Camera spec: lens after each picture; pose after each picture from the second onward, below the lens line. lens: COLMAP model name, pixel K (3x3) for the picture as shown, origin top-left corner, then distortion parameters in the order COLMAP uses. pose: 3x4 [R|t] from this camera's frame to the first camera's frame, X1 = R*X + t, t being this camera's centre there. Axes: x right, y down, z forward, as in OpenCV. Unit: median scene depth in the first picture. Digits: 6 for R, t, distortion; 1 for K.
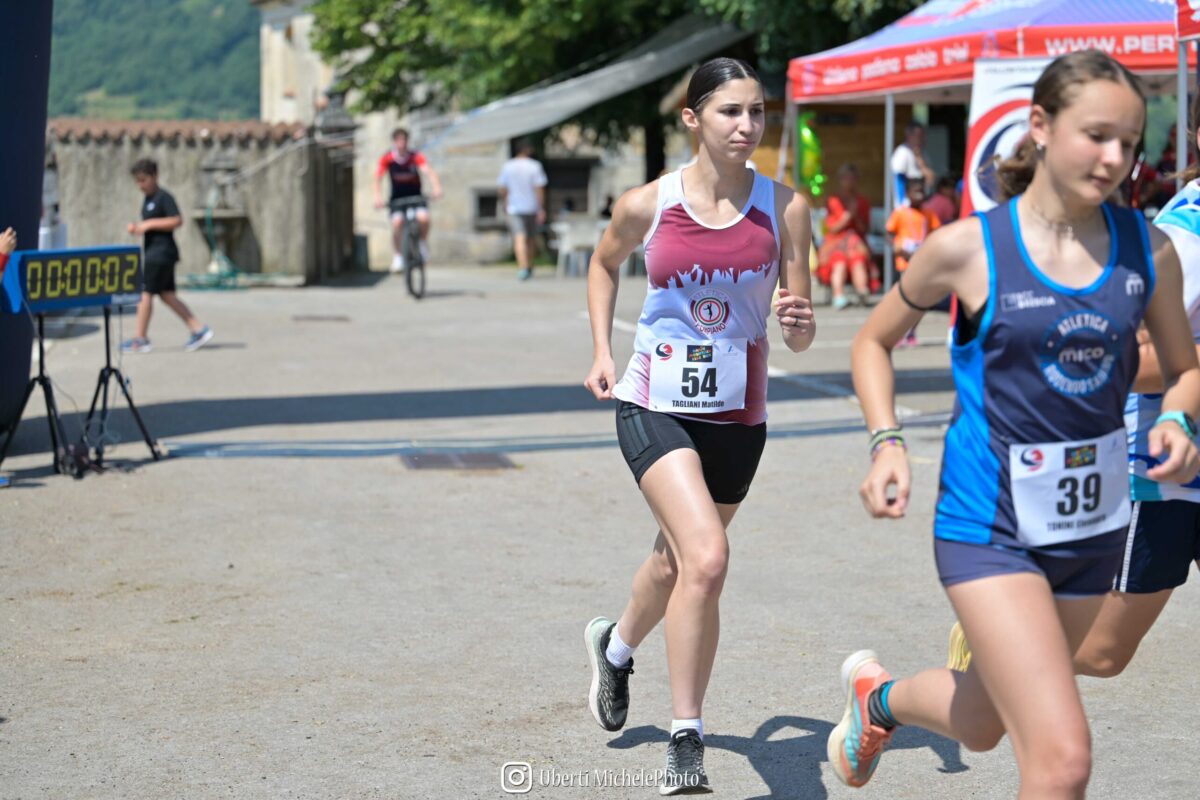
lens RADIAL K [[2563.1, 0, 599.5], [0, 2563.1, 400.8], [0, 0, 1]] dist [-0.122833, 0.000000]
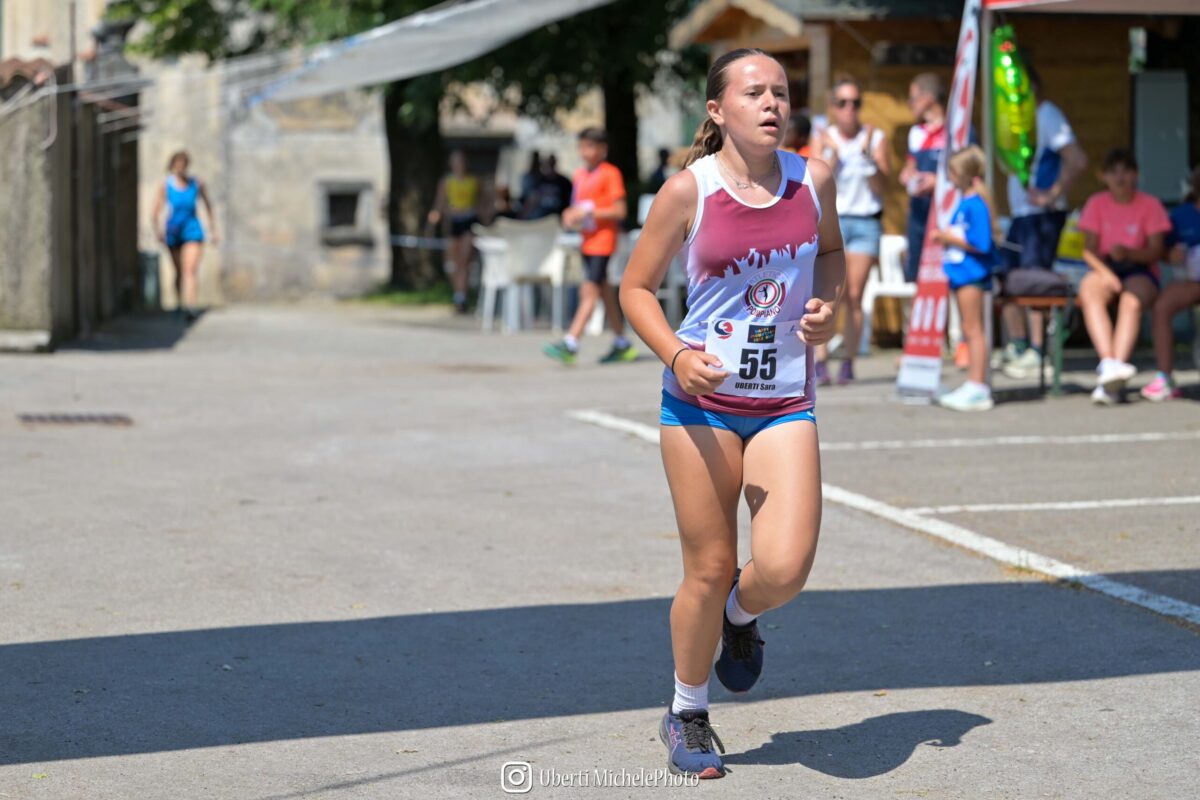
lens RADIAL K [[3094.6, 0, 600.6], [0, 3094.6, 399.5], [0, 0, 1]] dist [-0.159536, 0.000000]
pose [[0.998479, 0.004010, 0.054982, -0.024353], [-0.003151, 0.999872, -0.015698, -0.017701], [-0.055038, 0.015501, 0.998364, 0.242965]]
